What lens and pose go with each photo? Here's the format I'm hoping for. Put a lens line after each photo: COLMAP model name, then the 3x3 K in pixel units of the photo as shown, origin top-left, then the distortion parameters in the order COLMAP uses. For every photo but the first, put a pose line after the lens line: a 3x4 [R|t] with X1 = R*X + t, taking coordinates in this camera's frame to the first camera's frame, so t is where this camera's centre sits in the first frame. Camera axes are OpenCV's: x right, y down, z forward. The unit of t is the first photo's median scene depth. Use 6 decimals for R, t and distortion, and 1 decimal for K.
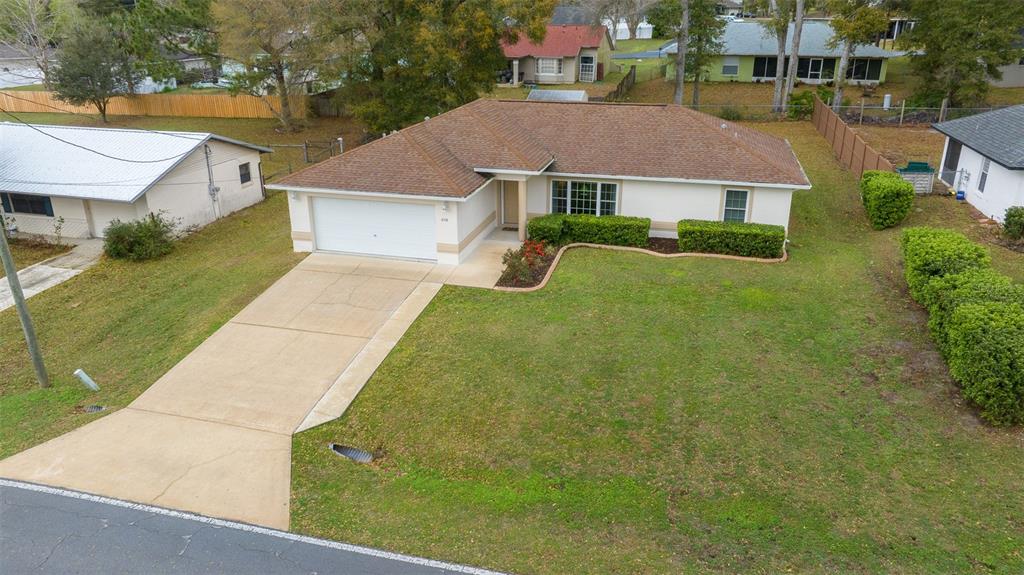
lens RADIAL K [[724.1, 0, 512.0], [0, 724.1, 287.5], [0, 0, 1]] dist [-0.015640, -0.001806]
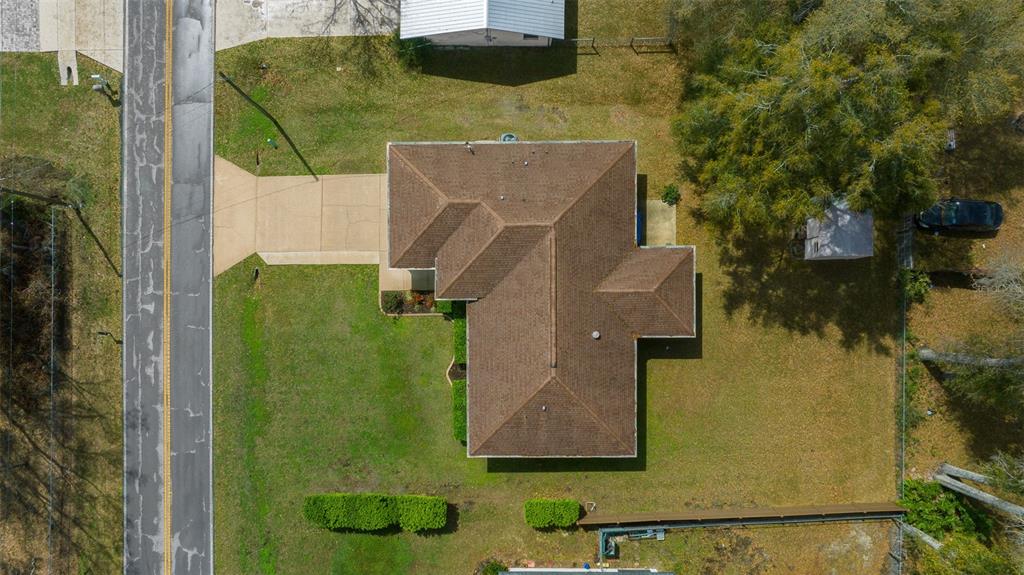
lens RADIAL K [[724.1, 0, 512.0], [0, 724.1, 287.5], [0, 0, 1]] dist [-0.015640, -0.001806]
pose [[0.262430, 0.964780, 0.018161, 0.019154], [-0.323771, 0.070309, 0.943519, -1.733121], [0.909012, -0.253488, 0.330819, 0.607869]]
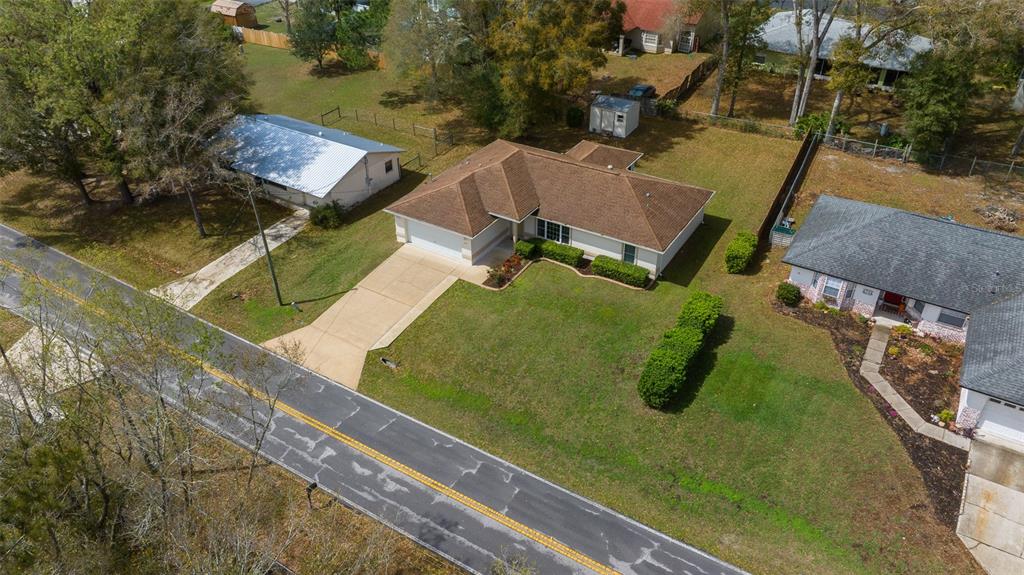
lens RADIAL K [[724.1, 0, 512.0], [0, 724.1, 287.5], [0, 0, 1]] dist [-0.015640, -0.001806]
pose [[0.957220, 0.163379, -0.238824, 0.476023], [-0.105256, 0.965407, 0.238561, -0.425955], [0.269539, -0.203218, 0.941303, -0.763172]]
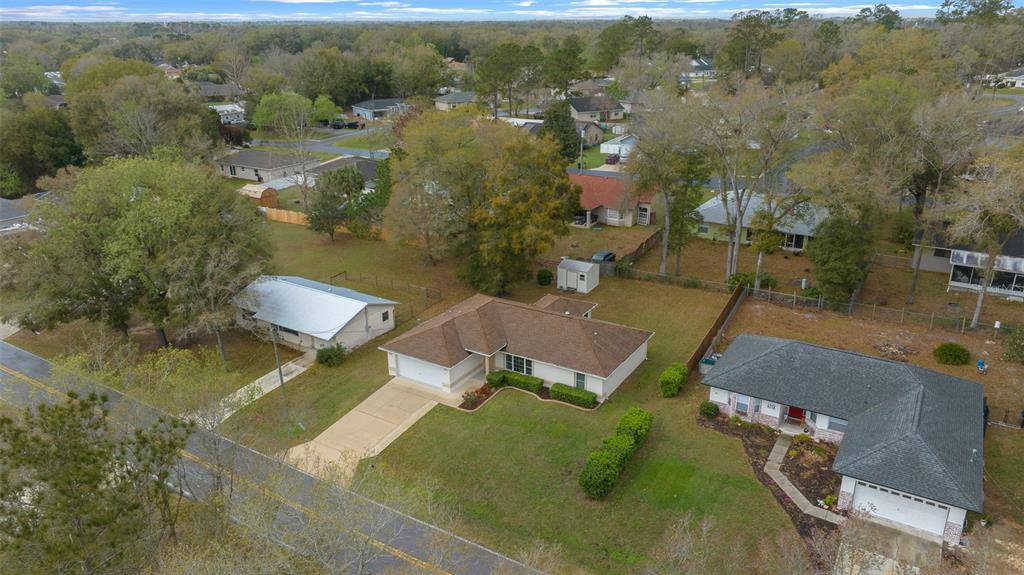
lens RADIAL K [[724.1, 0, 512.0], [0, 724.1, 287.5], [0, 0, 1]] dist [-0.015640, -0.001806]
pose [[0.956771, 0.097244, -0.274103, 0.681280], [-0.099680, 0.995007, 0.005061, -0.378755], [0.273227, 0.022481, 0.961687, -1.119700]]
